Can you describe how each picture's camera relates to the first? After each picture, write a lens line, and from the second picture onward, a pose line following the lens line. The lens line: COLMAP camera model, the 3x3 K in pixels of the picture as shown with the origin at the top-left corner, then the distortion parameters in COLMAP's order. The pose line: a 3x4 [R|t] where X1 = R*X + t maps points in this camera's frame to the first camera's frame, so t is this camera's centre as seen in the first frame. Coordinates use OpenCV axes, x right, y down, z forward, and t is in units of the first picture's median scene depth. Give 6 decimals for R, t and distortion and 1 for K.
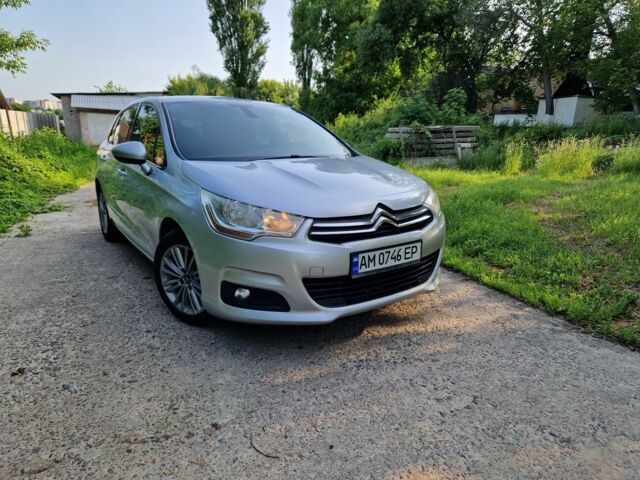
lens RADIAL K [[446.3, 0, 322.6], [0, 446.3, 243.9], [0, 0, 1]] dist [0.052126, -0.034893]
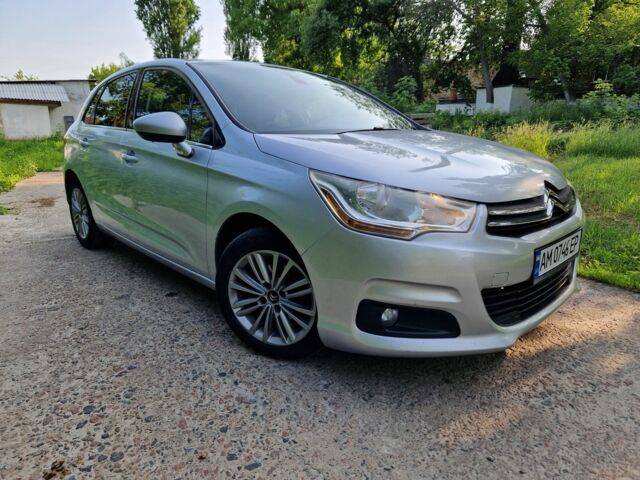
lens RADIAL K [[446.3, 0, 329.6], [0, 446.3, 234.5], [0, 0, 1]] dist [0.052126, -0.034893]
pose [[0.987146, -0.050016, 0.151794, -0.269921], [0.050569, 0.998721, 0.000216, -0.014951], [-0.151611, 0.007463, 0.988412, 0.233279]]
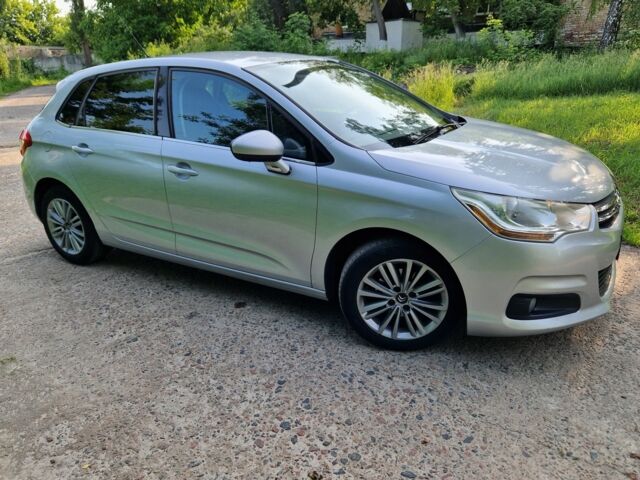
lens RADIAL K [[494.7, 0, 334.6], [0, 494.7, 239.5], [0, 0, 1]] dist [0.059929, -0.039395]
pose [[0.905750, -0.185335, 0.381141, -0.626104], [0.145884, 0.980697, 0.130197, -0.136672], [-0.397914, -0.062323, 0.915303, 0.202511]]
